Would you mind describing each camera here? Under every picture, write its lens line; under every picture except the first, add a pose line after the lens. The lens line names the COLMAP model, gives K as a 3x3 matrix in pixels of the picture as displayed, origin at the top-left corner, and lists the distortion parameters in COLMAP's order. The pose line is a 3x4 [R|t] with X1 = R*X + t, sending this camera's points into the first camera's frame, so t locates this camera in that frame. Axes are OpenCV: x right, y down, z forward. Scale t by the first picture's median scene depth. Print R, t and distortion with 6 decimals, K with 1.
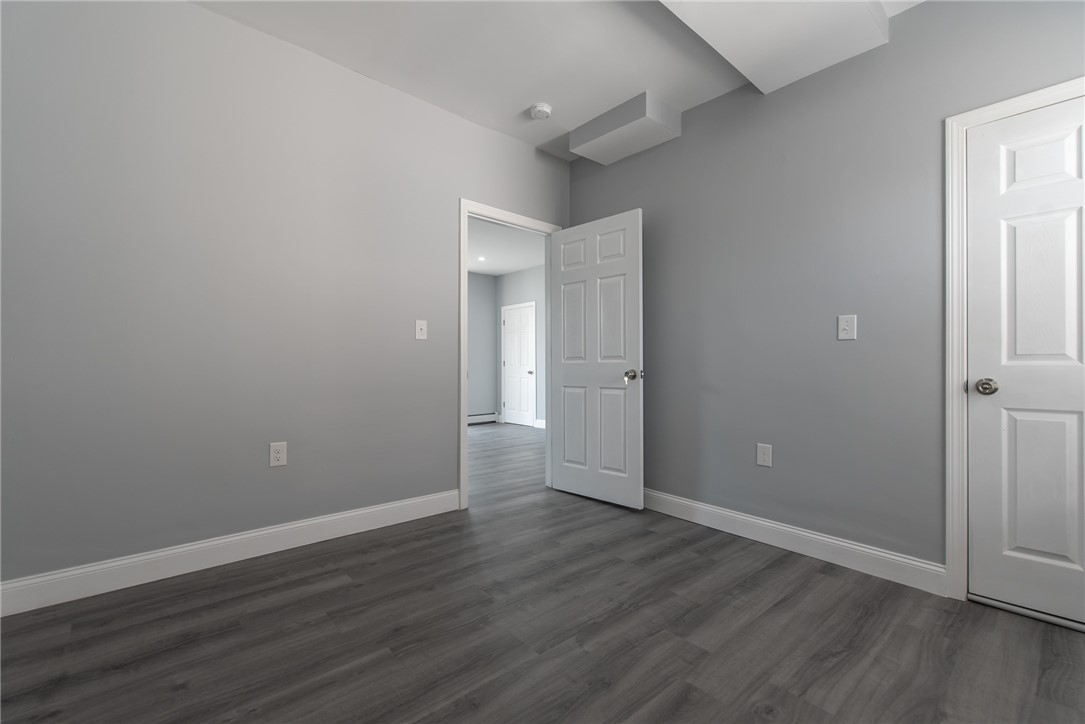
lens RADIAL K [[472.4, 0, 542.5], [0, 472.4, 362.0], [0, 0, 1]] dist [-0.000410, -0.000192]
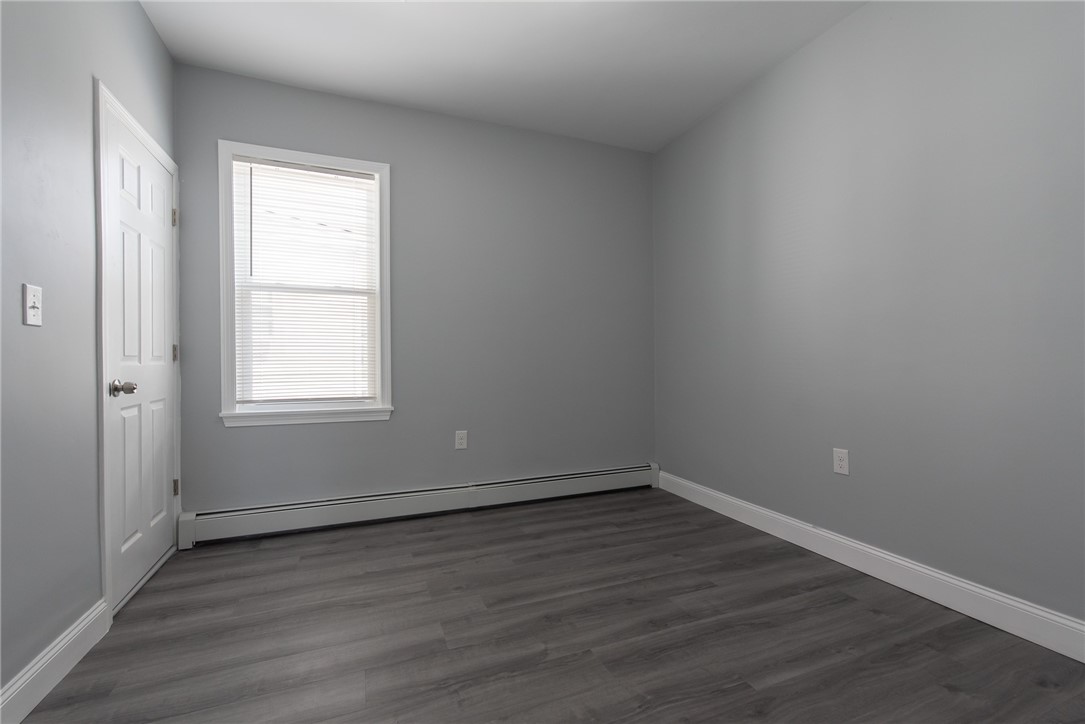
lens RADIAL K [[440.9, 0, 544.5], [0, 440.9, 368.1], [0, 0, 1]] dist [-0.008679, 0.000280]
pose [[-0.940770, -0.005678, 0.338997, -0.231812], [-0.002896, 0.999958, 0.008711, 0.000534], [-0.339032, 0.007214, -0.940747, 1.915499]]
